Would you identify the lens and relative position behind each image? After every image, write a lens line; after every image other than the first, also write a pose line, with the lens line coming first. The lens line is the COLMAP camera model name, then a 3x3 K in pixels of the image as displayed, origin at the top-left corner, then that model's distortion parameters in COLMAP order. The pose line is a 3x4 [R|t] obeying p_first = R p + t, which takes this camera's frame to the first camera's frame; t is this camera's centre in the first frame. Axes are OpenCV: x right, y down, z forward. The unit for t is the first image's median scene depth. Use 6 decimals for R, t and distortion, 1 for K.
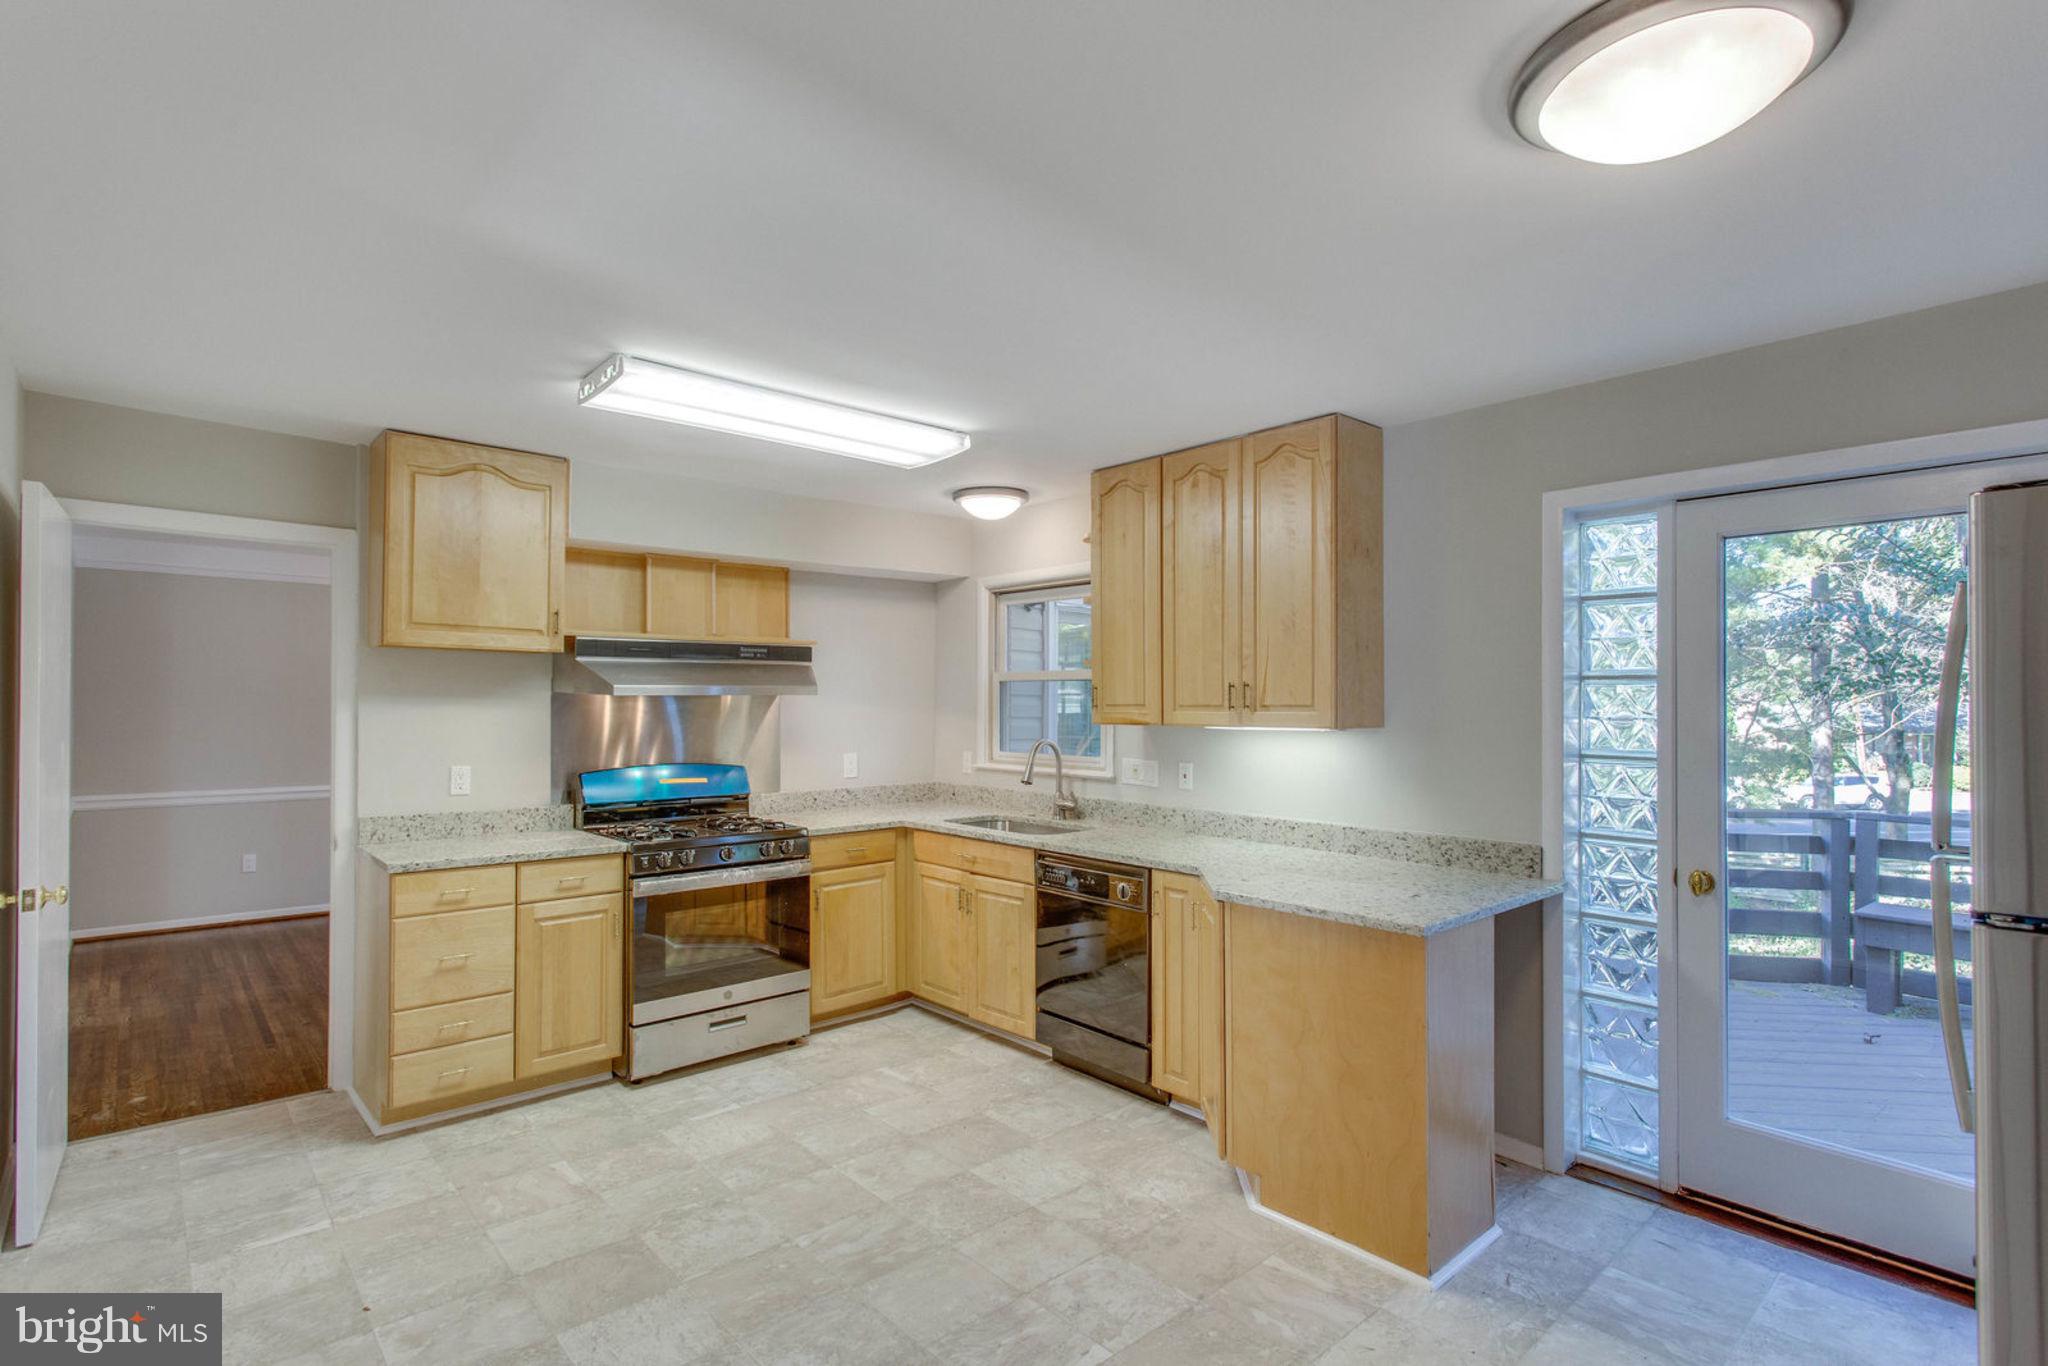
lens RADIAL K [[990.0, 0, 1031.1], [0, 990.0, 689.4], [0, 0, 1]] dist [0.006751, 0.000111]
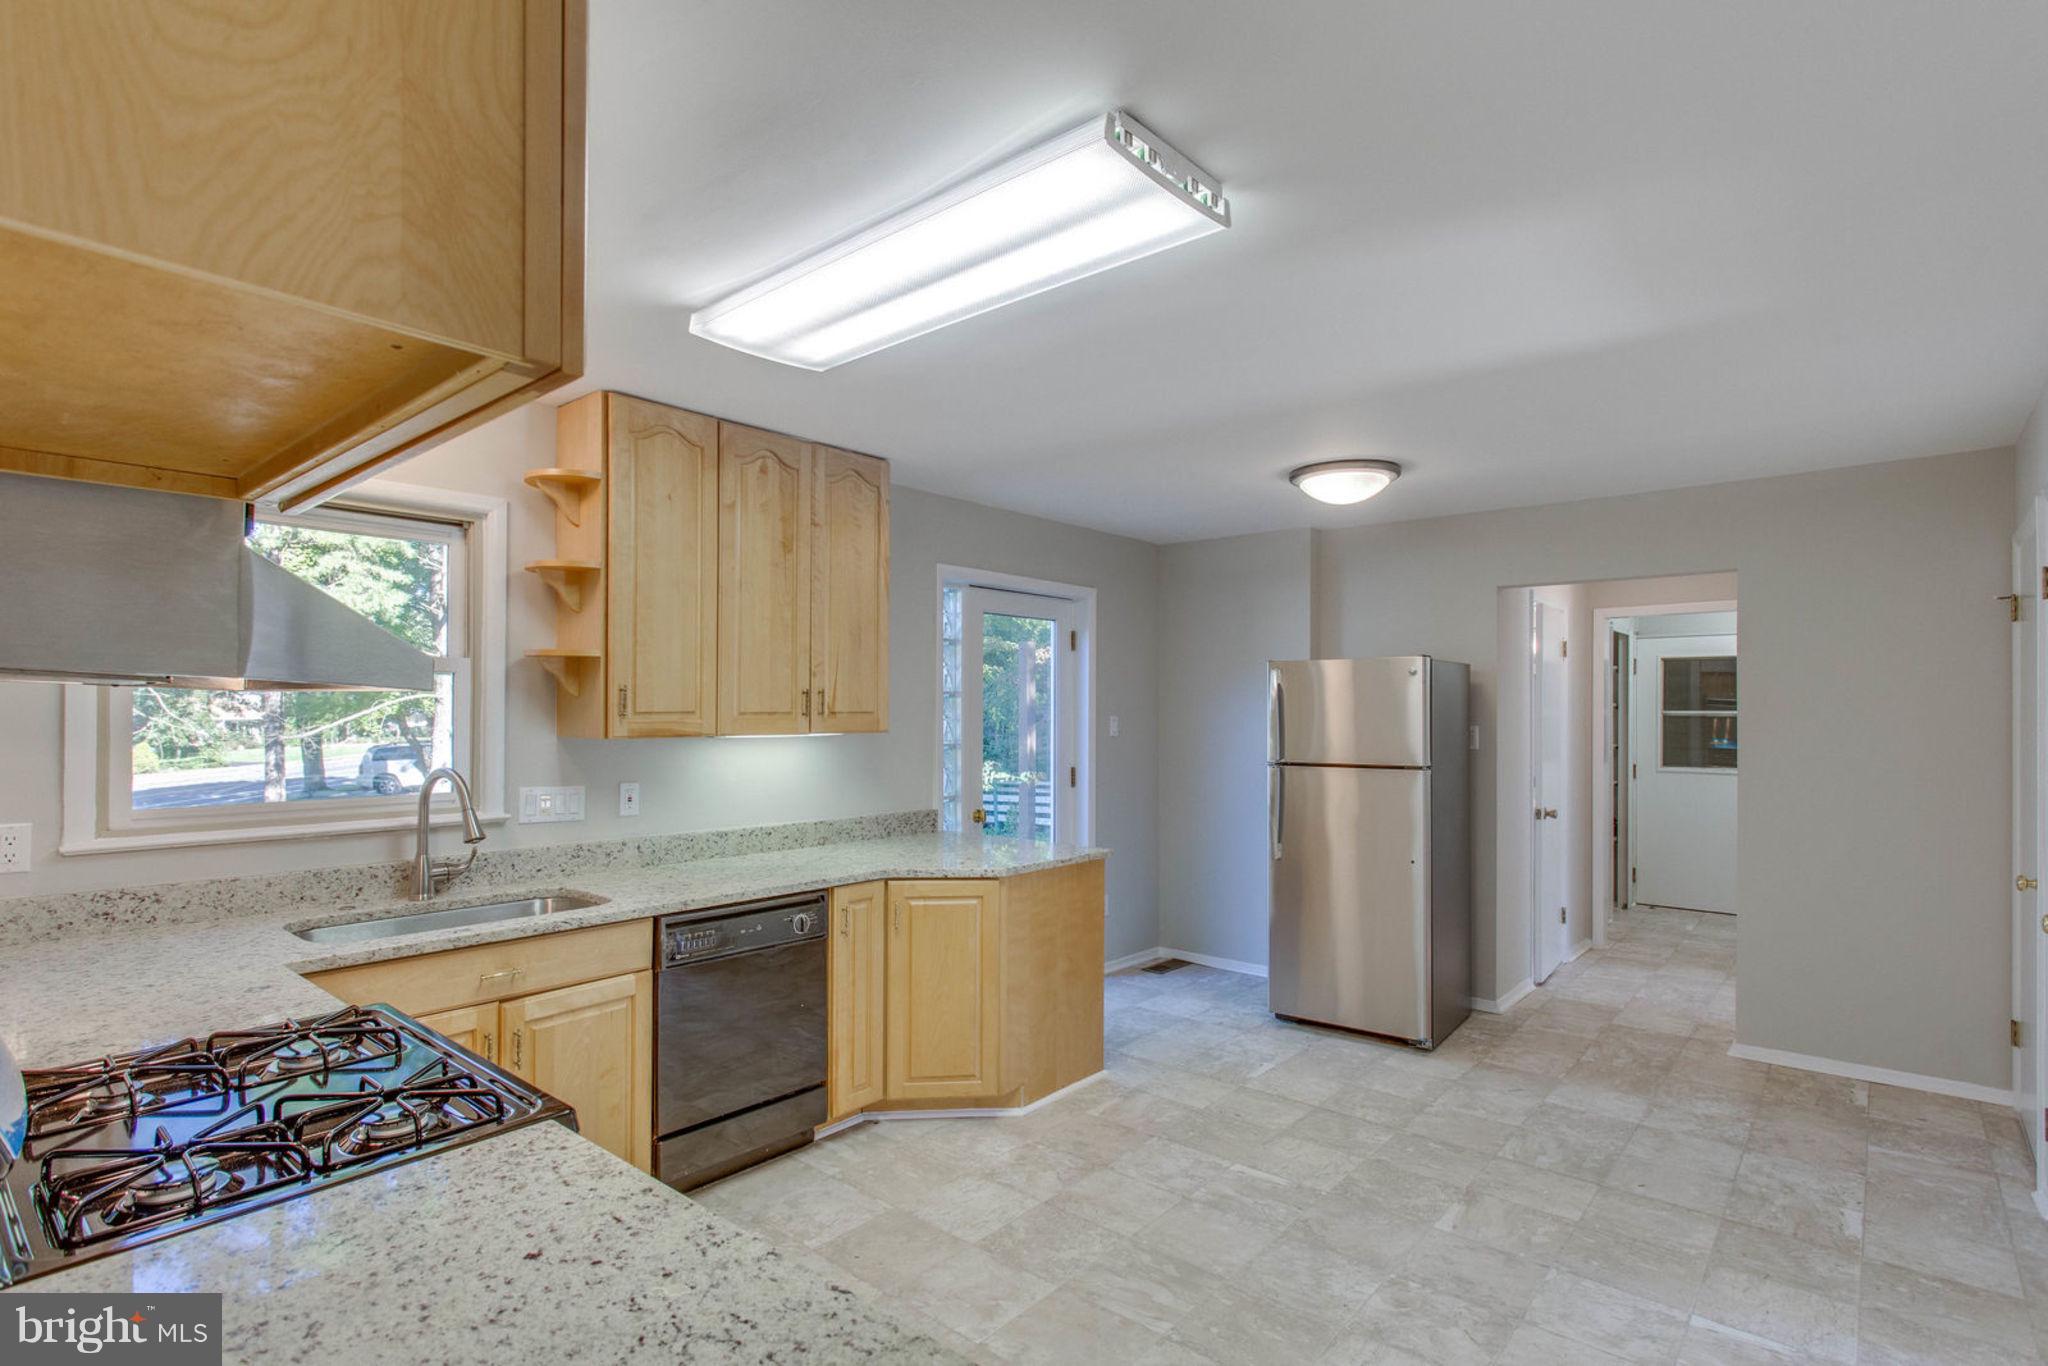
lens RADIAL K [[990.0, 0, 1028.4], [0, 990.0, 694.5], [0, 0, 1]] dist [0.006751, 0.000111]
pose [[-0.121756, 0.017882, 0.992399, -0.808702], [-0.012063, 0.999737, -0.019494, 0.016077], [-0.992487, -0.014344, -0.121508, 0.909949]]
